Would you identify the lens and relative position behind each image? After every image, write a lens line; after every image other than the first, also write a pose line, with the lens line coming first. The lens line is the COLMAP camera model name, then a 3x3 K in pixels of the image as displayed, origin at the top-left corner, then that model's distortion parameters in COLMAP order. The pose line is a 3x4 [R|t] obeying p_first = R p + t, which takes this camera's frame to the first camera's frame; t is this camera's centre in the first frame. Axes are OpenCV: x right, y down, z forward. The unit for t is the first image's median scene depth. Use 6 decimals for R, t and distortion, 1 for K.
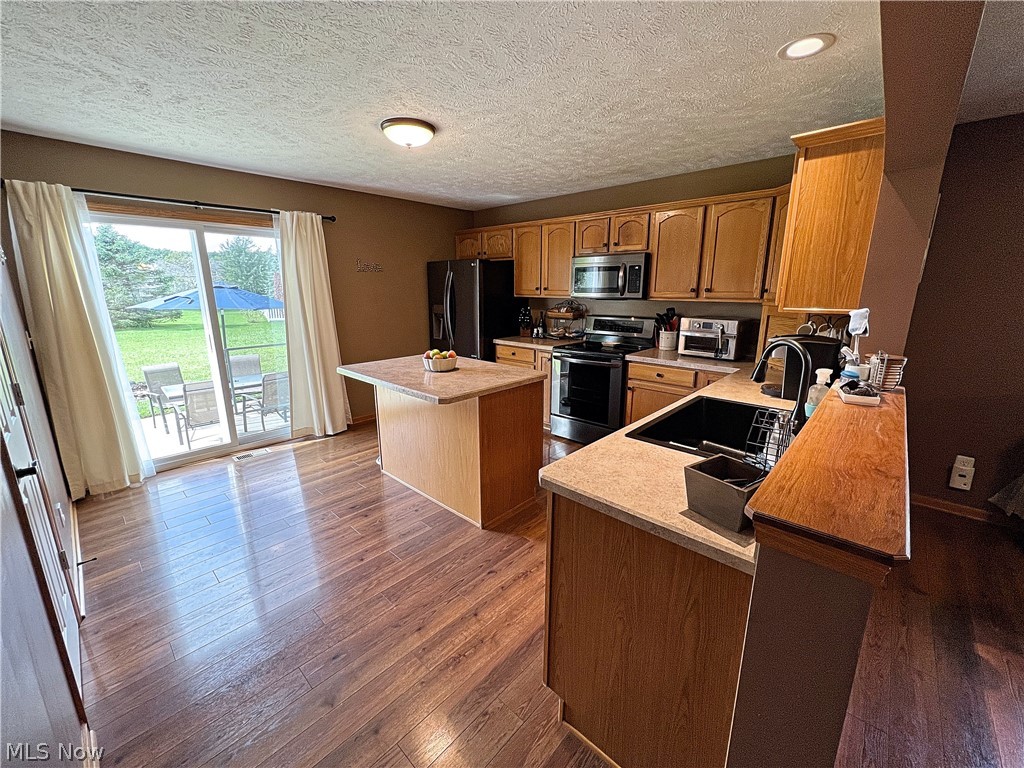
lens RADIAL K [[411.2, 0, 513.1], [0, 411.2, 381.0], [0, 0, 1]] dist [-0.002259, 0.001083]
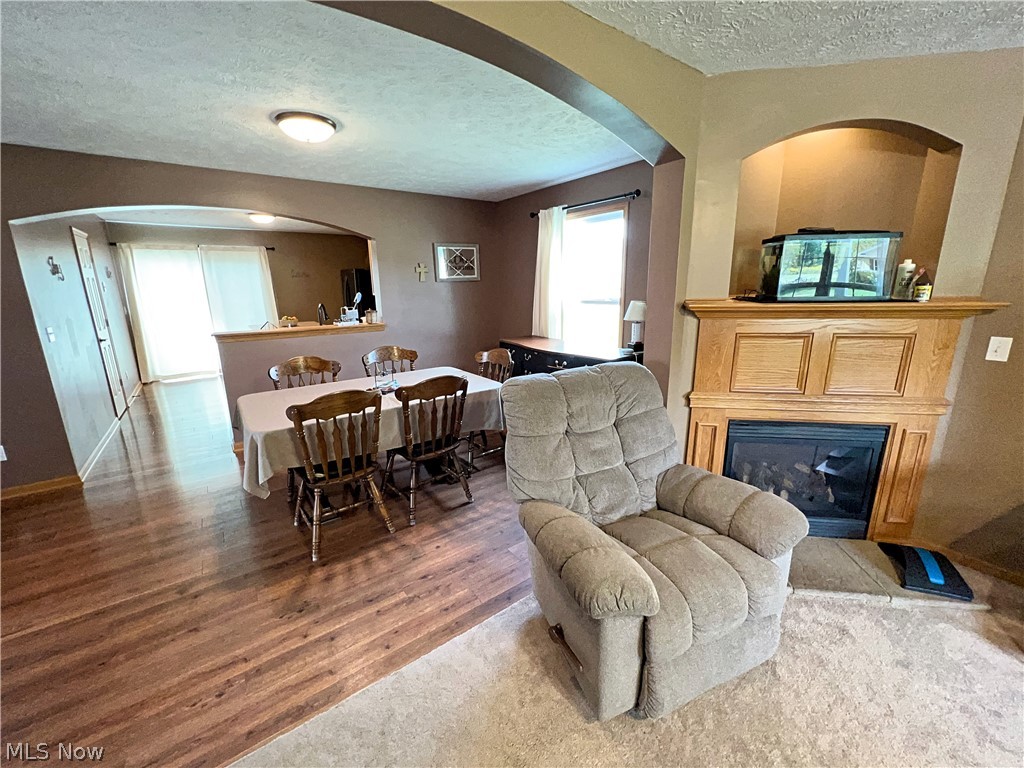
lens RADIAL K [[411.2, 0, 513.3], [0, 411.2, 379.8], [0, 0, 1]] dist [-0.002259, 0.001083]
pose [[0.981488, 0.031577, -0.188905, 0.921758], [-0.030483, 0.999497, 0.008695, 0.131296], [0.189085, -0.002776, 0.981957, -0.560945]]
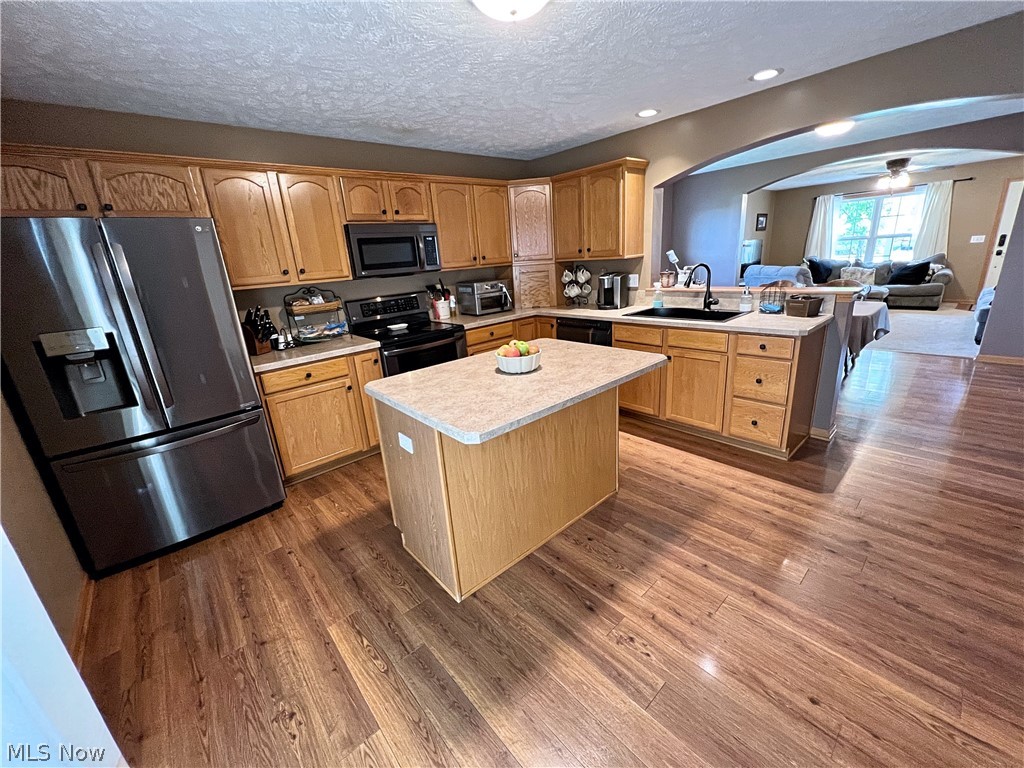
lens RADIAL K [[410.0, 0, 511.8], [0, 410.0, 378.9], [0, 0, 1]] dist [0.001719, -0.000314]
pose [[0.101791, -0.297725, 0.949209, -0.603900], [0.291826, 0.921124, 0.257621, -0.140466], [-0.951040, 0.250780, 0.180646, 0.621105]]
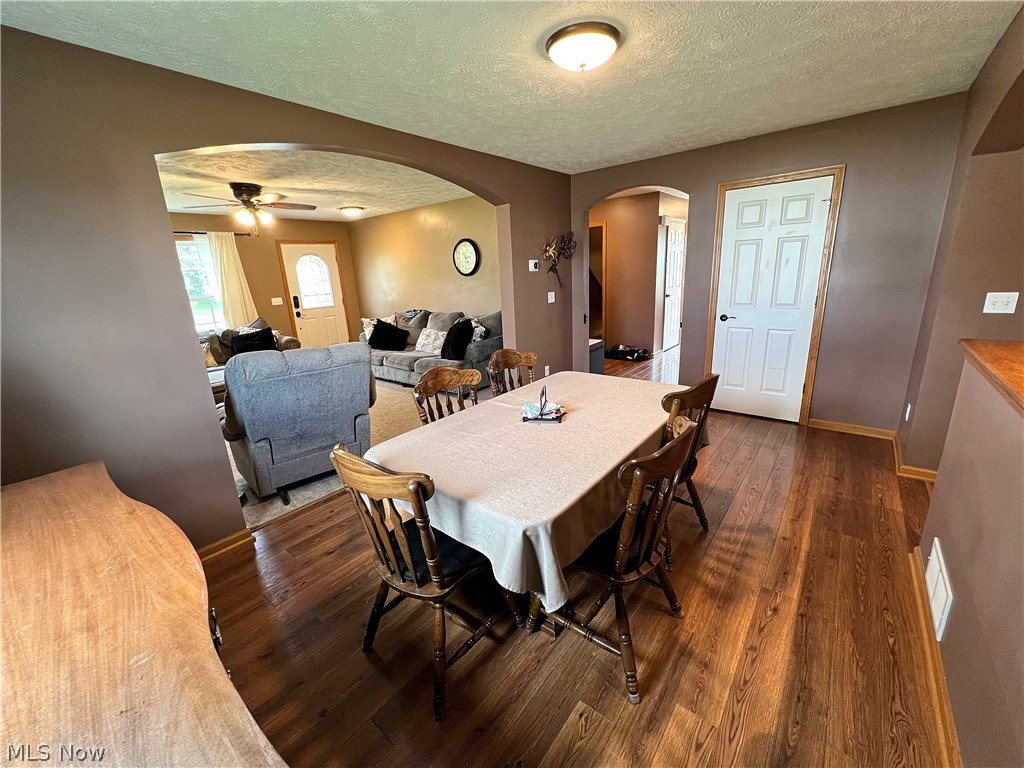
lens RADIAL K [[411.2, 0, 511.2], [0, 411.2, 379.1], [0, 0, 1]] dist [-0.002259, 0.001083]
pose [[-0.997143, 0.062775, -0.042018, 0.621747], [0.035591, 0.881053, 0.471677, -0.113946], [0.066629, 0.468834, -0.880770, 0.510496]]
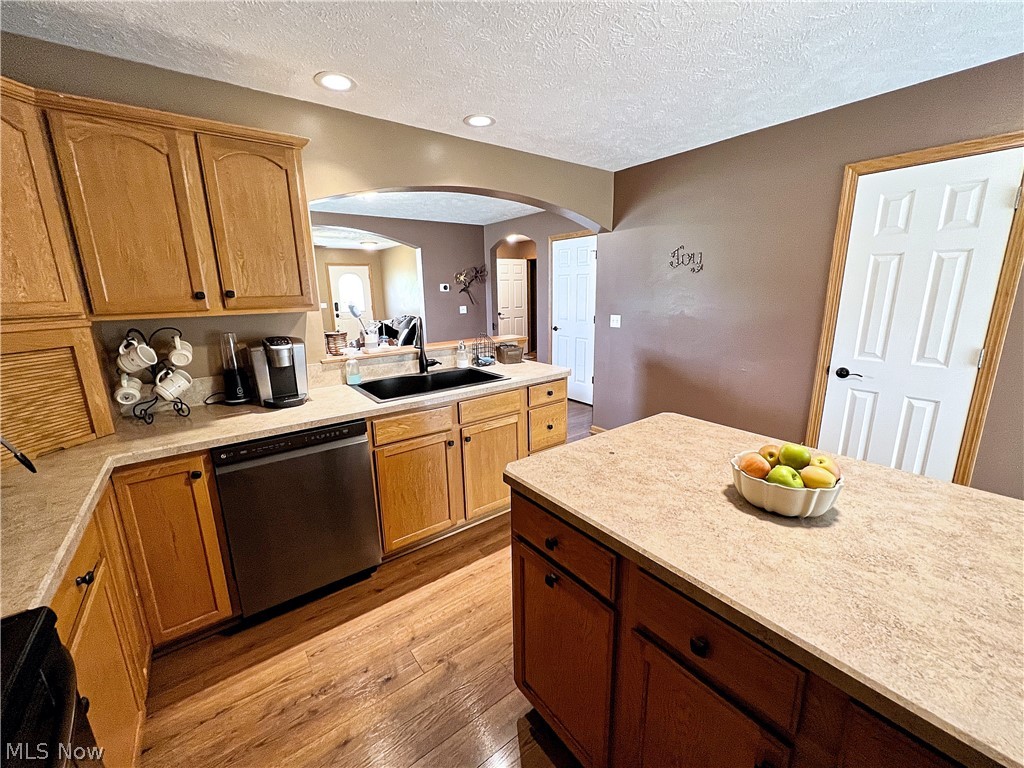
lens RADIAL K [[411.2, 0, 509.8], [0, 411.2, 380.6], [0, 0, 1]] dist [-0.002259, 0.001083]
pose [[-0.983192, -0.022083, 0.181236, -0.002853], [0.059247, 0.900348, 0.431119, -0.206936], [-0.172696, 0.434610, -0.883906, 0.922177]]
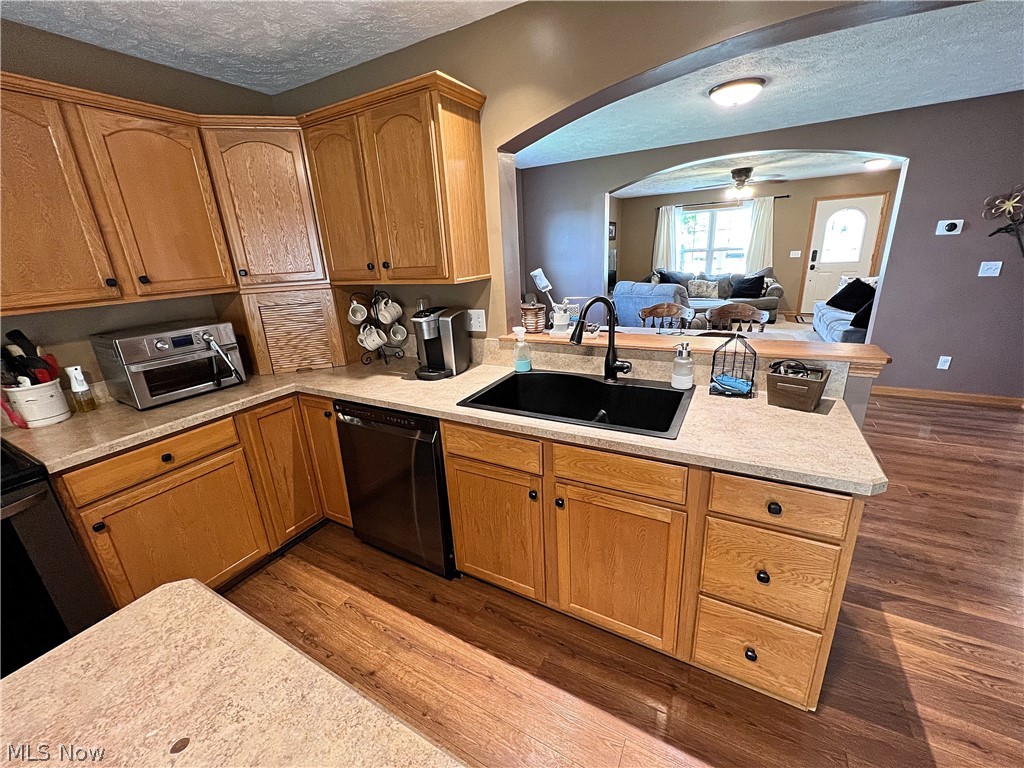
lens RADIAL K [[411.2, 0, 511.8], [0, 411.2, 380.3], [0, 0, 1]] dist [-0.002259, 0.001083]
pose [[-0.234819, -0.283018, 0.929925, -0.135009], [0.270064, 0.900015, 0.342110, -0.123153], [-0.933770, 0.331473, -0.134908, 0.523634]]
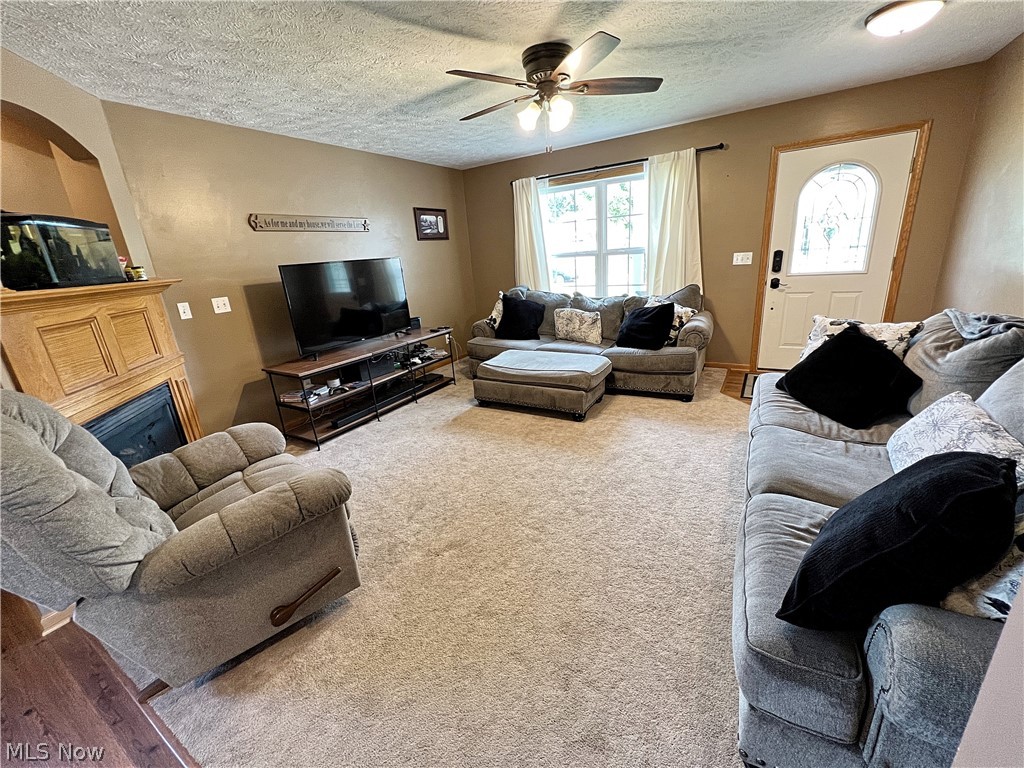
lens RADIAL K [[410.0, 0, 511.5], [0, 410.0, 378.1], [0, 0, 1]] dist [0.001719, -0.000314]
pose [[-0.202042, -0.276636, 0.939495, 0.567581], [0.292107, 0.898596, 0.327412, 0.120463], [-0.934801, 0.340584, -0.100746, -0.403629]]
